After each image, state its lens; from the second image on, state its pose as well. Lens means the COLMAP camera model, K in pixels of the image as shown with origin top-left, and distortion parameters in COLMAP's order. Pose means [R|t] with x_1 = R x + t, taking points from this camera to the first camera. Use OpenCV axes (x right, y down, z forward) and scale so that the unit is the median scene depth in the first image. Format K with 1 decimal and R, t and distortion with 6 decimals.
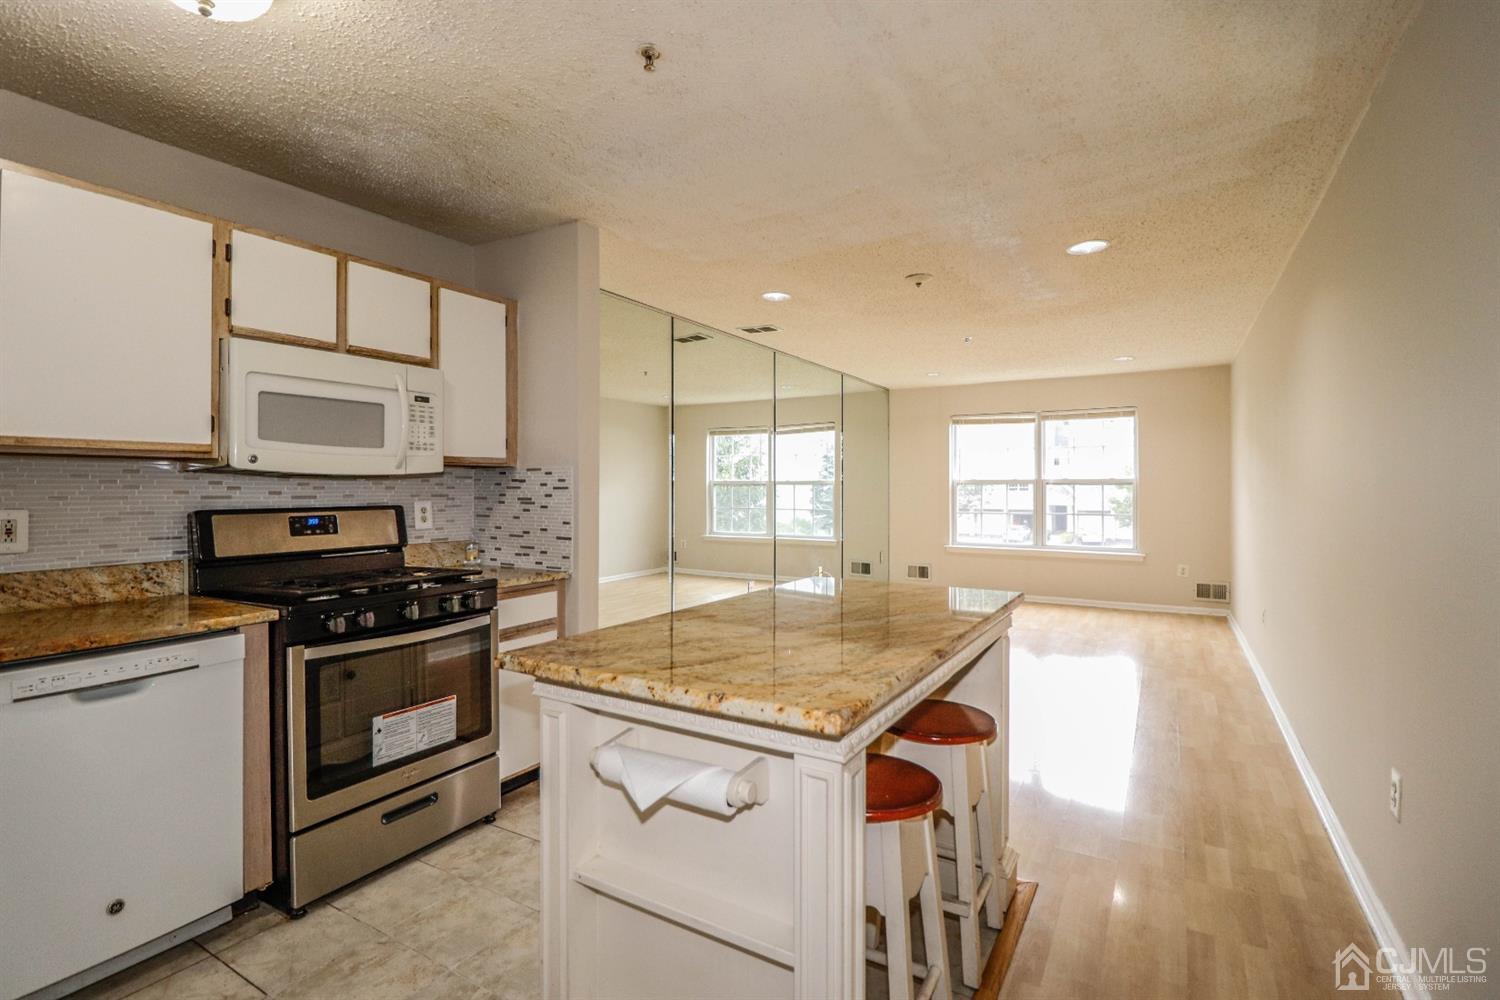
lens RADIAL K [[718.5, 0, 722.8], [0, 718.5, 485.2], [0, 0, 1]] dist [-0.006500, 0.000273]
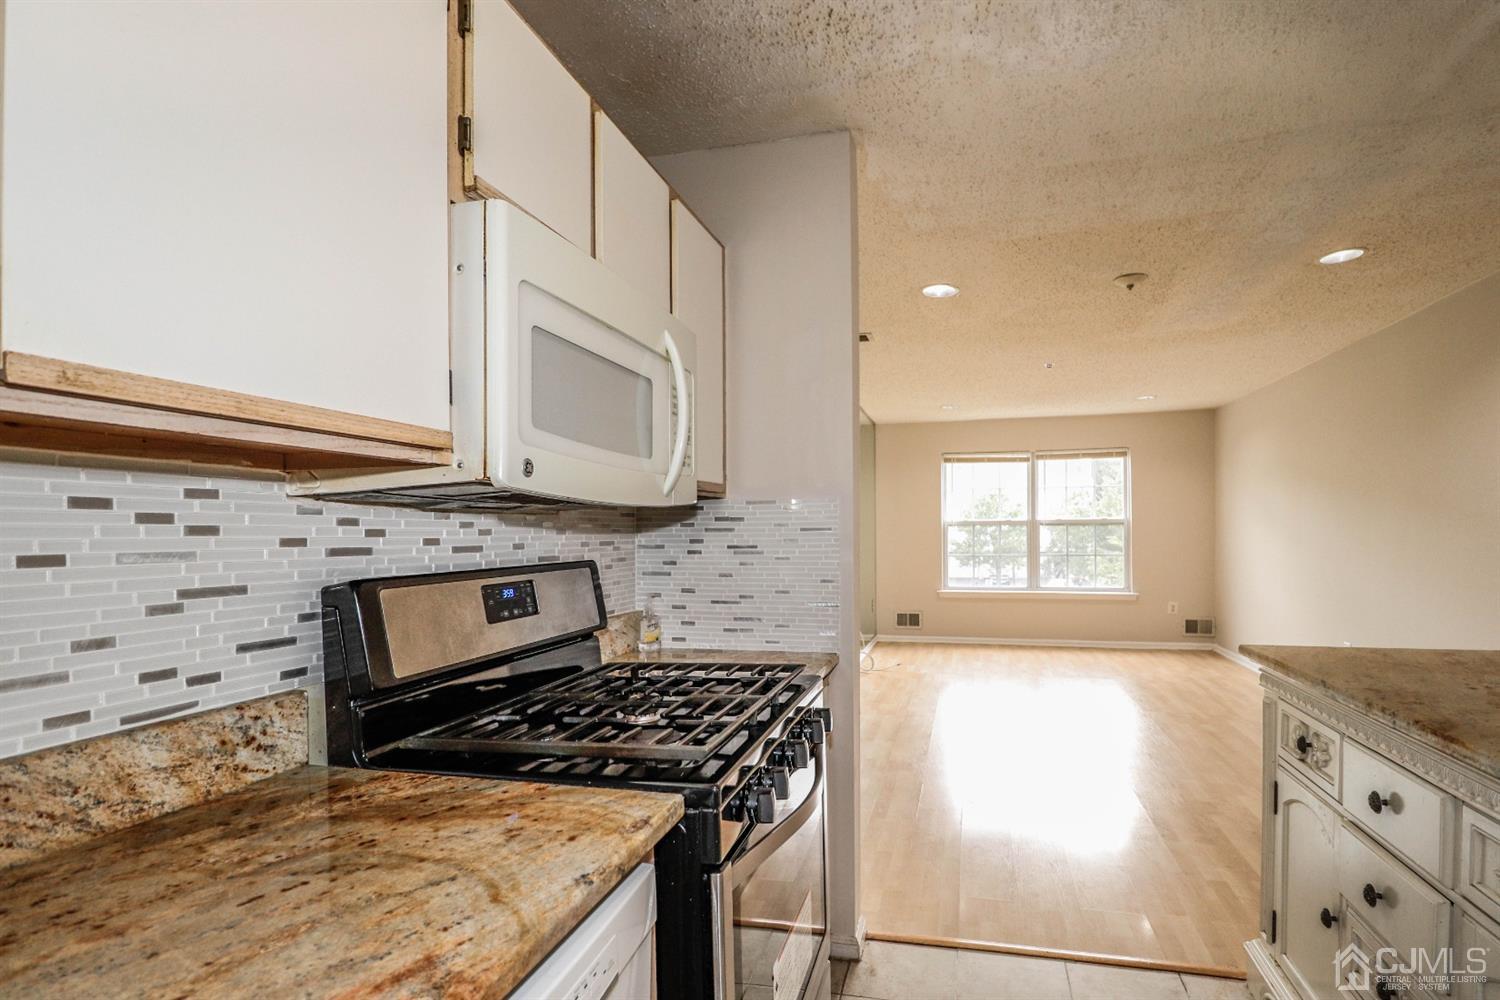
lens RADIAL K [[737.9, 0, 780.9], [0, 737.9, 537.6], [0, 0, 1]] dist [-0.002280, -0.001581]
pose [[0.952618, -0.011166, 0.303963, -0.445783], [0.008037, 0.999901, 0.011545, 0.003366], [-0.304062, -0.008555, 0.952614, 0.337935]]
